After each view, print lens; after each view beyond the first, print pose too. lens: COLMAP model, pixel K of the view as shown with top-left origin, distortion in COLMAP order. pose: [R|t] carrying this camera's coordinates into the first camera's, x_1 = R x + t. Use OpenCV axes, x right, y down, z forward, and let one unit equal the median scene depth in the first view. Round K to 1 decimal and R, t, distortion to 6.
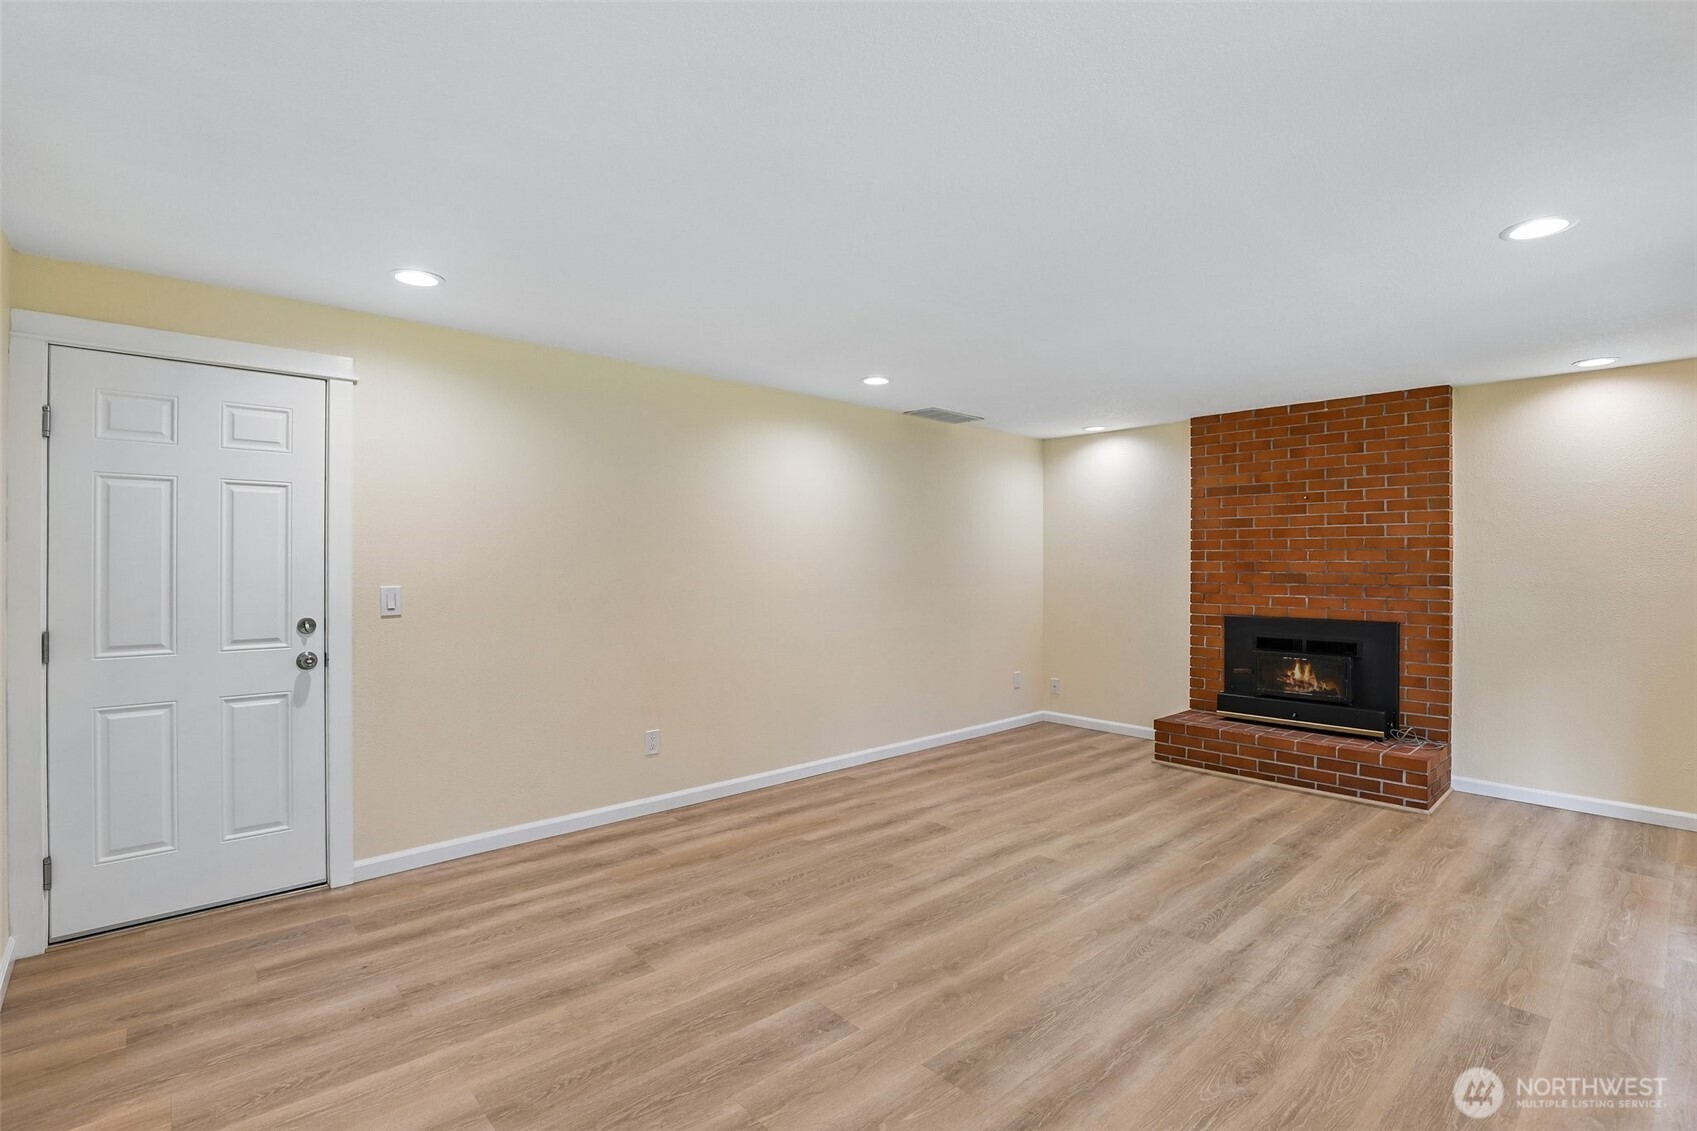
lens RADIAL K [[786.0, 0, 840.3], [0, 786.0, 564.5], [0, 0, 1]] dist [-0.036212, 0.007358]
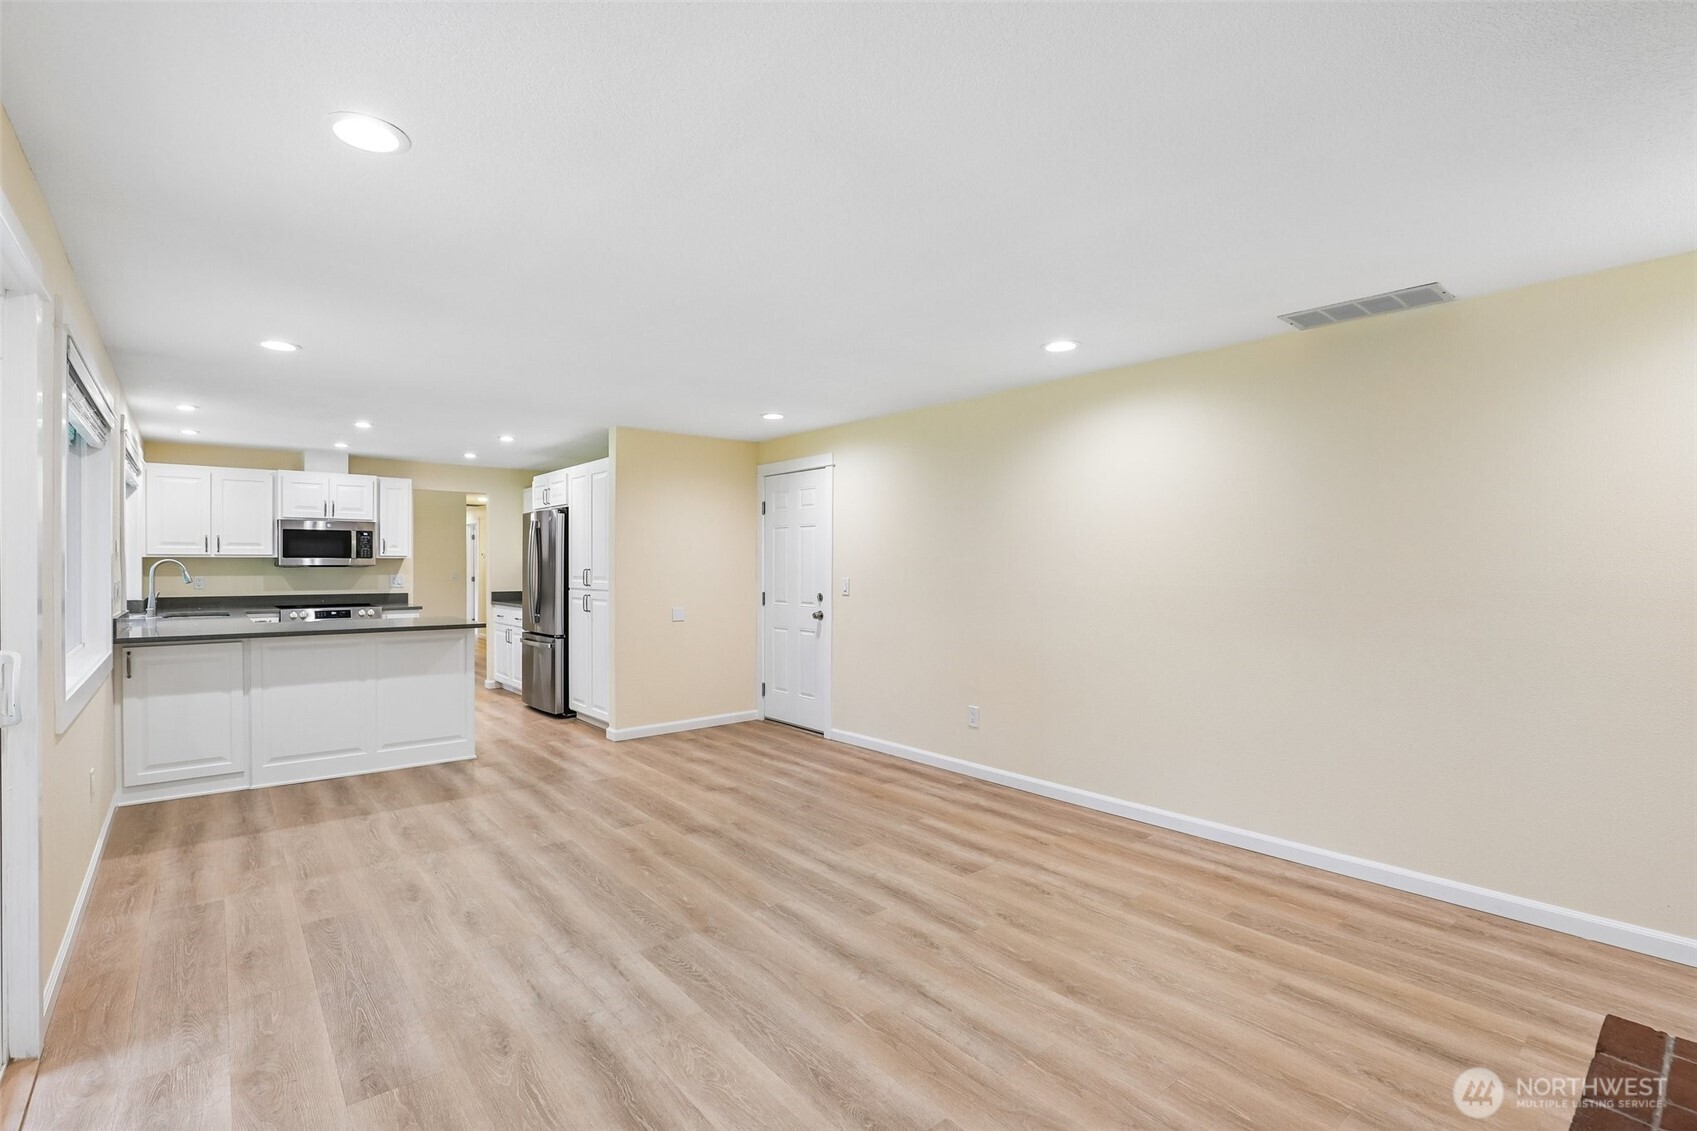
lens RADIAL K [[784.2, 0, 842.3], [0, 784.2, 570.4], [0, 0, 1]] dist [-0.028415, 0.000041]
pose [[-0.041119, 0.002161, -0.999152, 1.115168], [-0.005283, 0.999983, 0.002380, 0.006366], [0.999140, 0.005376, -0.041107, 1.004166]]
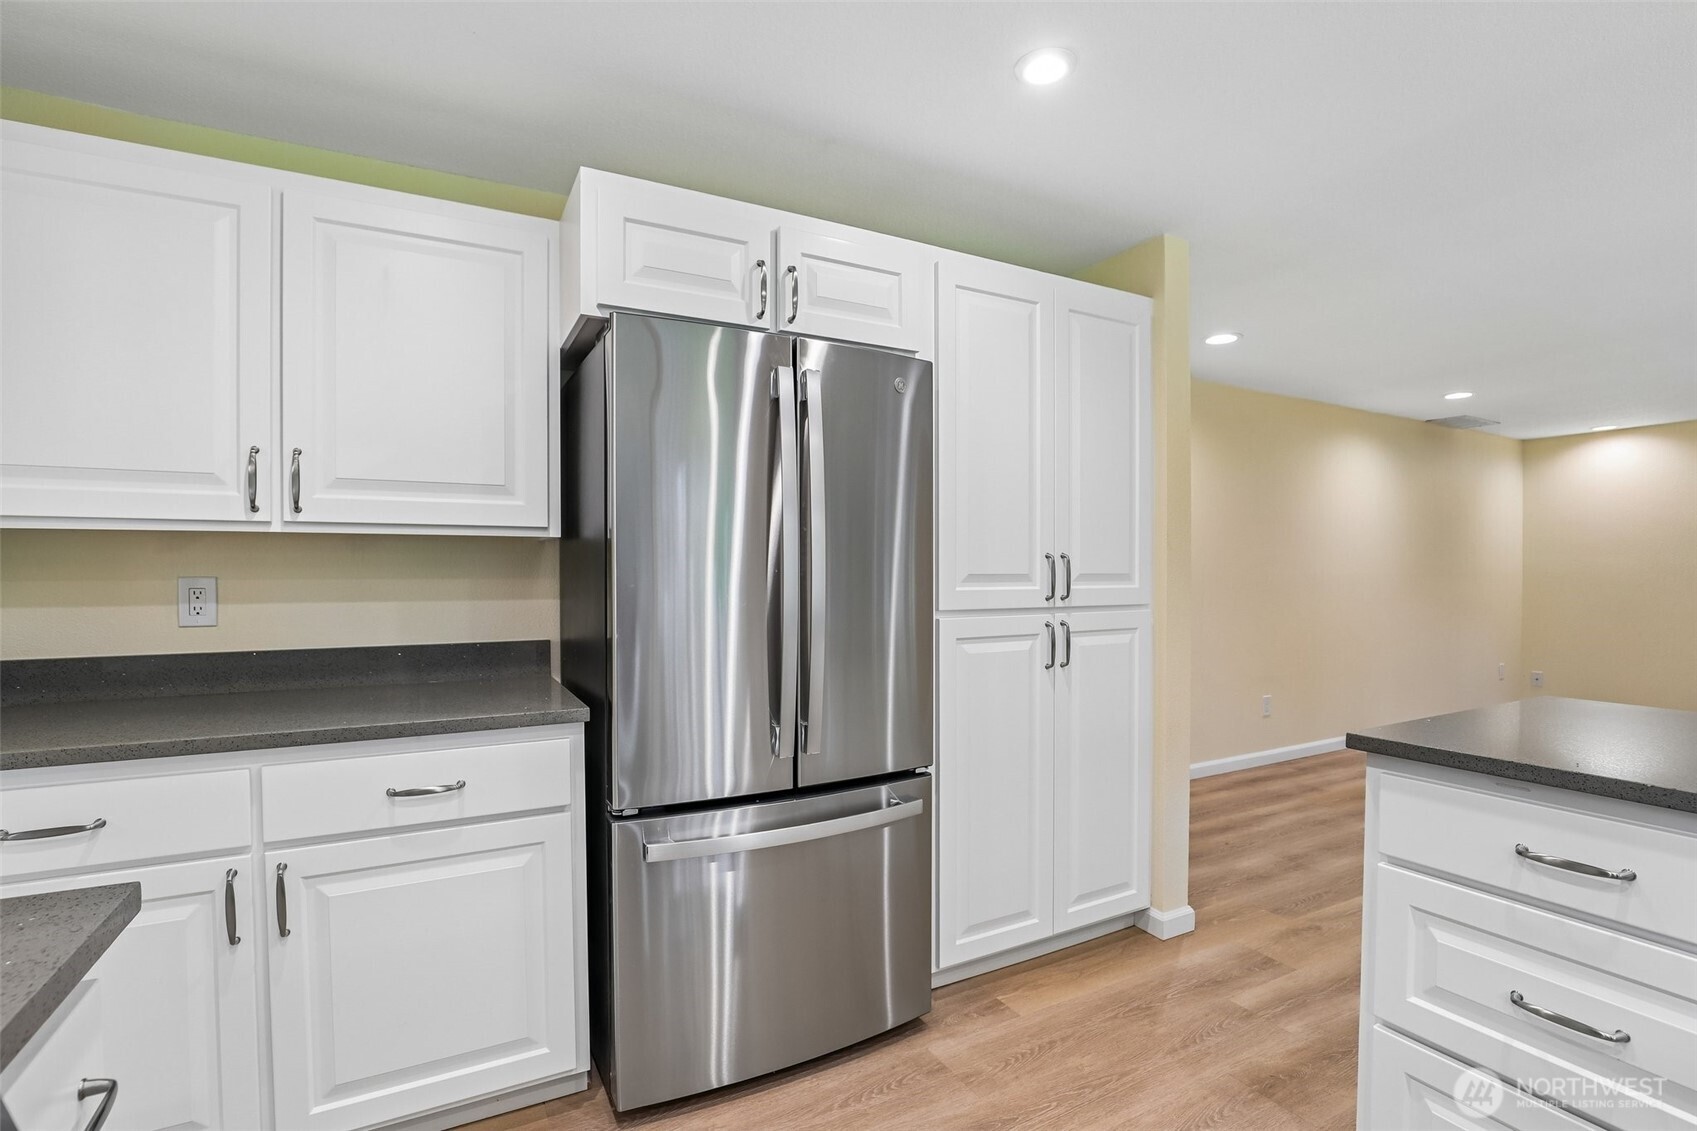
lens RADIAL K [[784.2, 0, 842.3], [0, 784.2, 570.4], [0, 0, 1]] dist [-0.028415, 0.000041]
pose [[0.968950, -0.003759, -0.247226, -0.681065], [0.003009, 0.999990, -0.003409, 0.024826], [0.247237, 0.002560, 0.968952, -0.380752]]
